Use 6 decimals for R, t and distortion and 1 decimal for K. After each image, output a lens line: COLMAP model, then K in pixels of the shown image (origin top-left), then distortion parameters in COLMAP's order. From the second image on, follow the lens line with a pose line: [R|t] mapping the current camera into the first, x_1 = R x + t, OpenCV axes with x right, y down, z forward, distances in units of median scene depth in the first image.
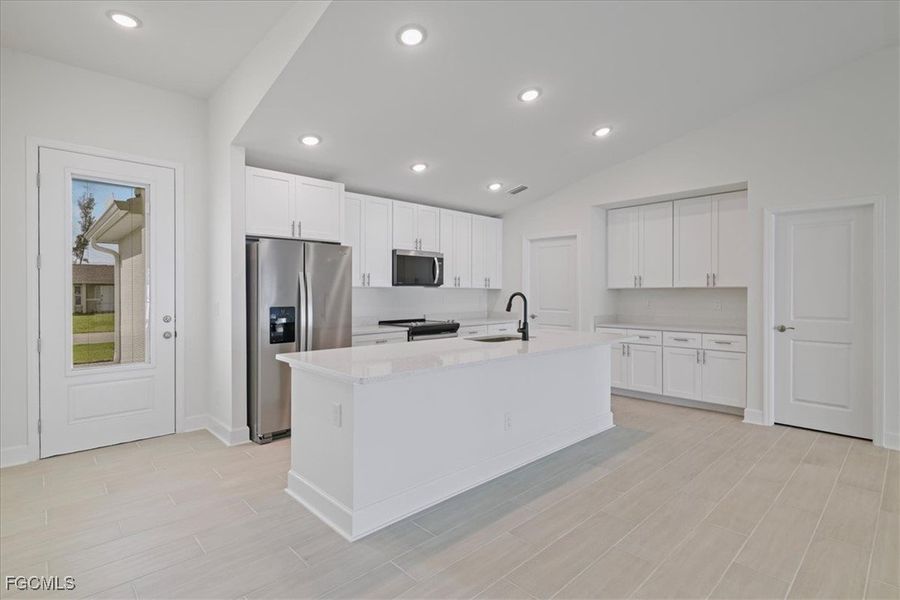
lens RADIAL K [[444.0, 0, 452.7], [0, 444.0, 294.0], [0, 0, 1]] dist [-0.000898, 0.001008]
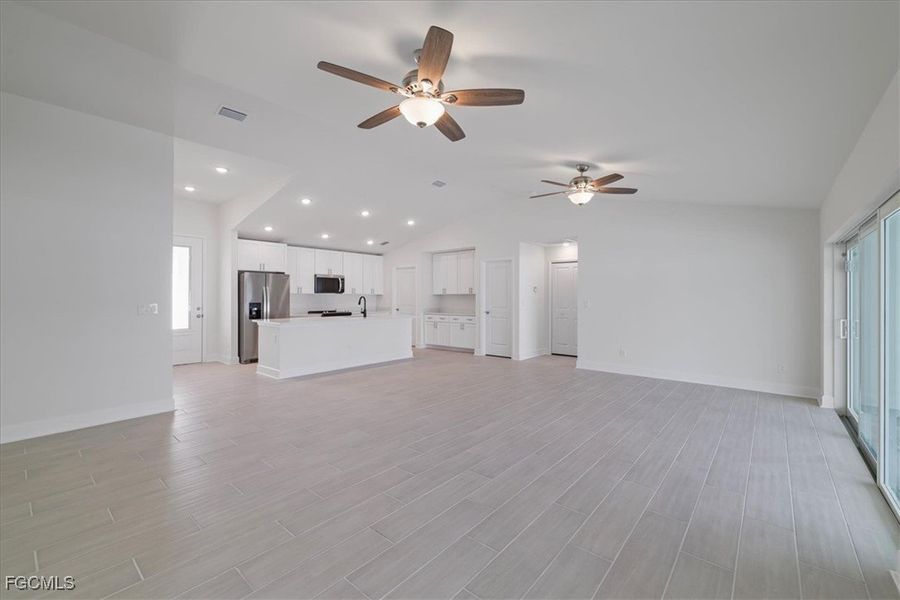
lens RADIAL K [[380.0, 0, 452.3], [0, 380.0, 296.2], [0, 0, 1]] dist [0.000267, -0.000367]
pose [[0.993986, 0.001623, 0.109491, 0.345214], [-0.001036, 0.999985, -0.005416, 0.005001], [-0.109498, 0.005270, 0.993973, -0.885209]]
